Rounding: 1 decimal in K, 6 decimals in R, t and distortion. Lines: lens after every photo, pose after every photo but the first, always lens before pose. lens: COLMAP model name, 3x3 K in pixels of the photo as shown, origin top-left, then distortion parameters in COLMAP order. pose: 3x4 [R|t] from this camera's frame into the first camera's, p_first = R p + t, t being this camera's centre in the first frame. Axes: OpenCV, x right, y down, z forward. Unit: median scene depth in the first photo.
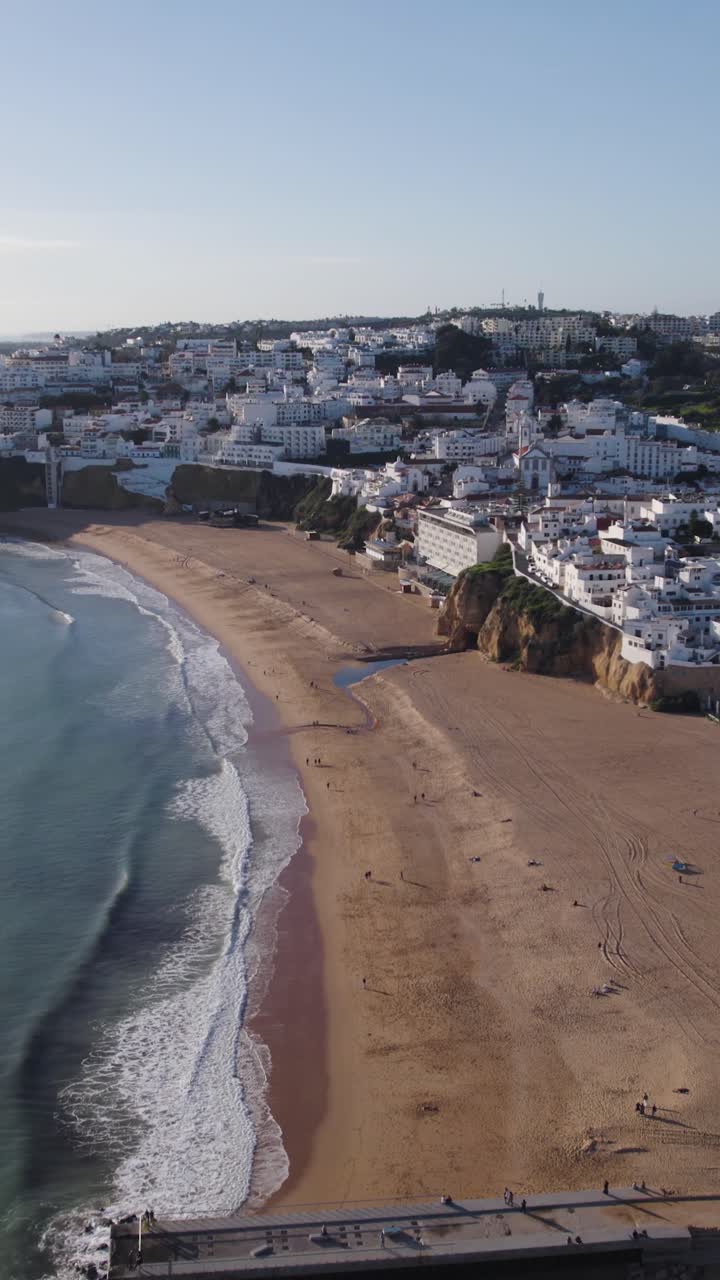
lens RADIAL K [[1468.7, 0, 340.0], [0, 1468.7, 602.1], [0, 0, 1]] dist [-0.027004, 0.000000]
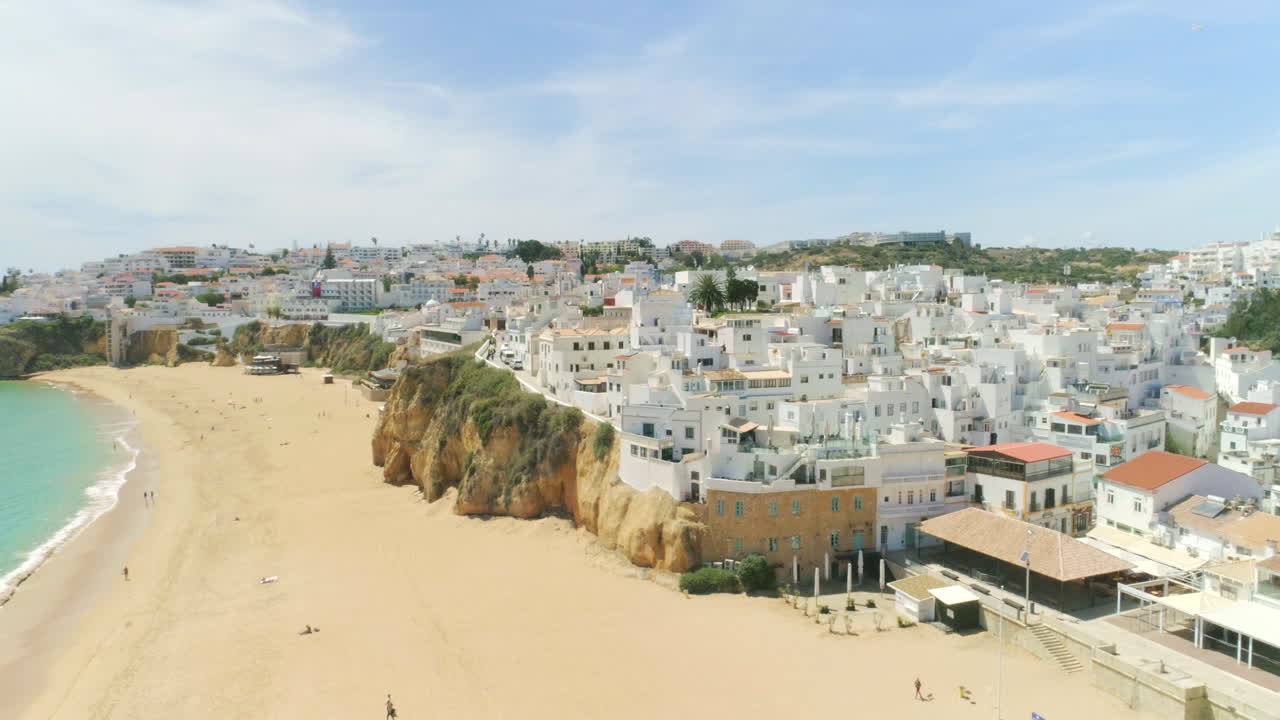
lens RADIAL K [[889.7, 0, 636.2], [0, 889.7, 350.1], [0, 0, 1]] dist [-0.000012, -0.006043]
pose [[0.988343, -0.015512, 0.151449, 0.082214], [0.034079, 0.992094, -0.120778, 0.016548], [-0.148379, 0.124531, 0.981059, 0.371970]]
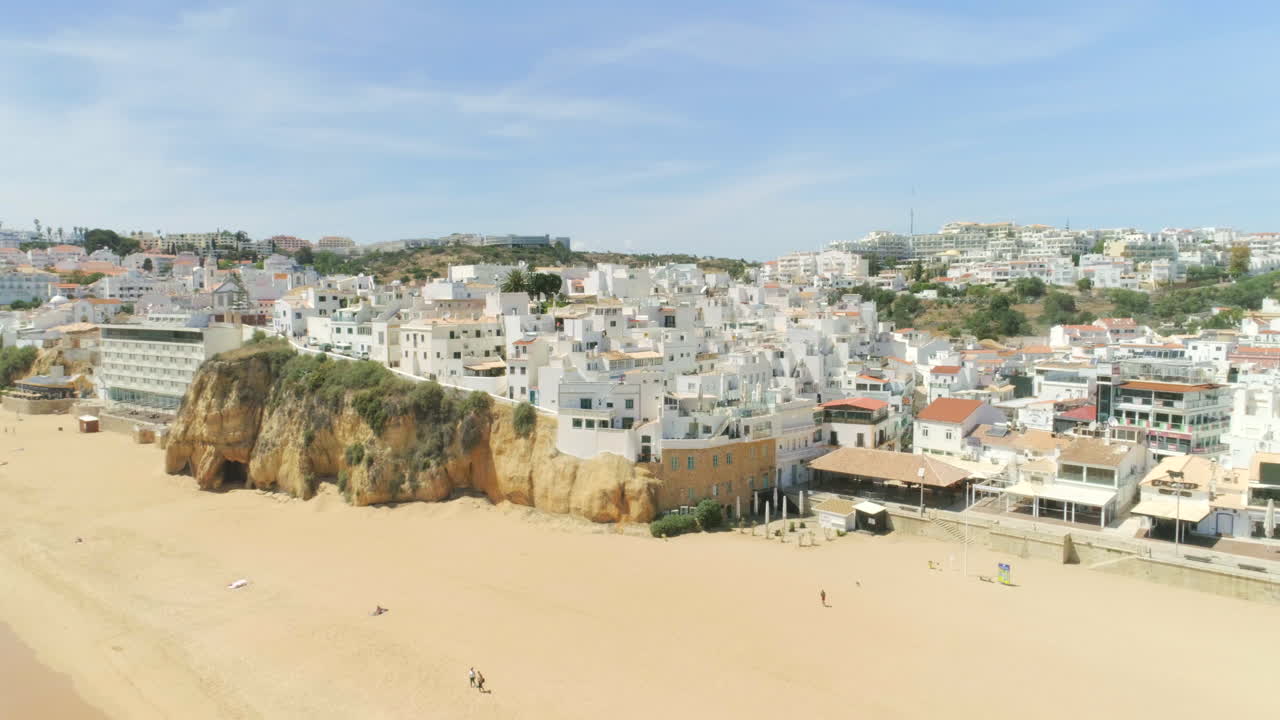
lens RADIAL K [[889.7, 0, 637.1], [0, 889.7, 359.8], [0, 0, 1]] dist [-0.000012, -0.006043]
pose [[0.807904, -0.045737, 0.587537, 0.005675], [0.111086, 0.990930, -0.075611, 0.017343], [-0.578750, 0.126354, 0.805657, 0.379632]]
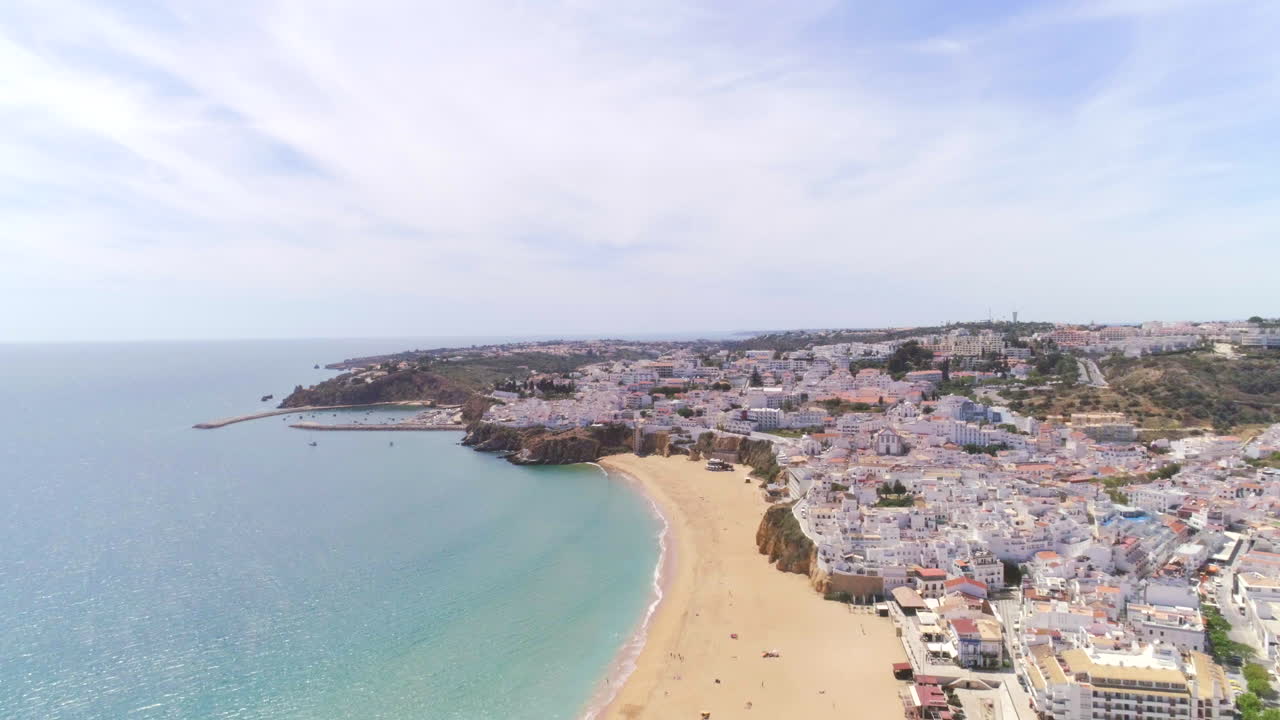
lens RADIAL K [[889.7, 0, 641.0], [0, 889.7, 370.4], [0, 0, 1]] dist [-0.000012, -0.006043]
pose [[0.949315, 0.002670, -0.314316, 0.180747], [-0.044477, 0.991043, -0.125916, -0.029113], [0.311164, 0.133514, 0.940931, -0.071135]]
